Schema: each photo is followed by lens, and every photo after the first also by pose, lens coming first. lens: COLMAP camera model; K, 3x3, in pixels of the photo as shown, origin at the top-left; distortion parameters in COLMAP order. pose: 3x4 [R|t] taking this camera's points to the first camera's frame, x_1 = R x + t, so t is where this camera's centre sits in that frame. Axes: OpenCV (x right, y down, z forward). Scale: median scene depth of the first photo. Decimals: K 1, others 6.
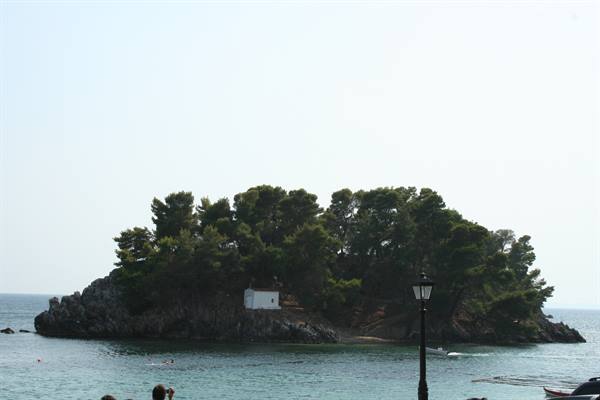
lens RADIAL K [[1308.0, 0, 343.5], [0, 1308.0, 199.6], [0, 0, 1]] dist [0.119732, 0.597615]
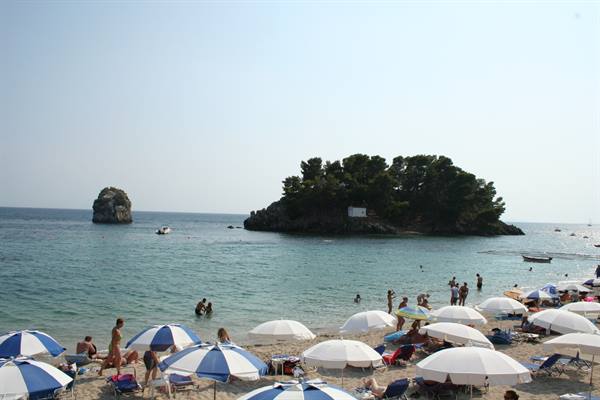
lens RADIAL K [[1308.0, 0, 343.5], [0, 1308.0, 199.6], [0, 0, 1]] dist [0.119732, 0.597615]
pose [[0.996797, 0.004320, -0.079851, 0.072122], [0.004184, 0.994355, 0.106024, -0.148010], [0.079859, -0.106019, 0.991152, -0.920192]]
